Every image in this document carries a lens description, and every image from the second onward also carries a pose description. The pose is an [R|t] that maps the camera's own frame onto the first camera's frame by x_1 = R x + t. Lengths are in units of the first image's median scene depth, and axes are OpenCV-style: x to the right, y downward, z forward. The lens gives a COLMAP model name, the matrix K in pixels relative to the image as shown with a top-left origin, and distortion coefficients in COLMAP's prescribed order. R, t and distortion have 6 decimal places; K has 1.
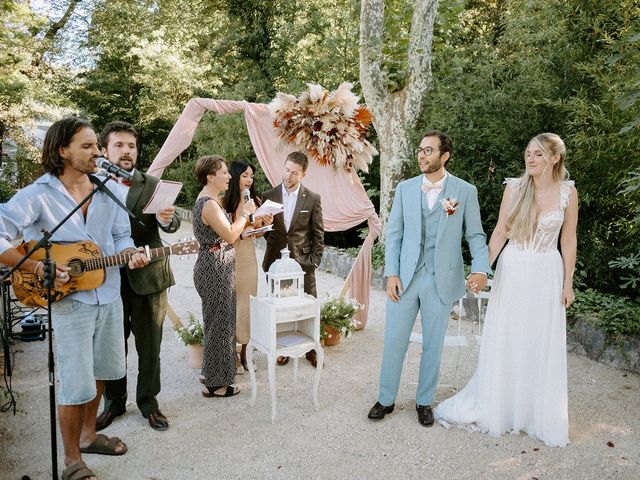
lens RADIAL K [[557.1, 0, 320.0], [0, 557.1, 240.0], [0, 0, 1]] dist [-0.000955, 0.008180]
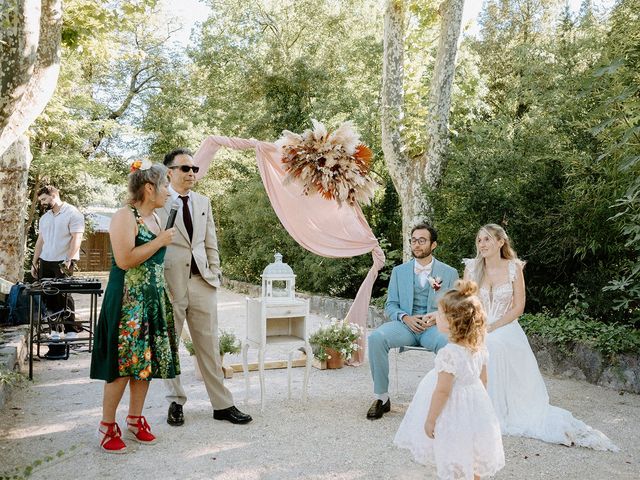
lens RADIAL K [[557.1, 0, 320.0], [0, 557.1, 240.0], [0, 0, 1]] dist [-0.000955, 0.008180]
pose [[0.996912, 0.000960, -0.078524, 0.077776], [-0.013294, 0.987558, -0.156694, 0.117950], [0.077397, 0.157254, 0.984521, -0.058655]]
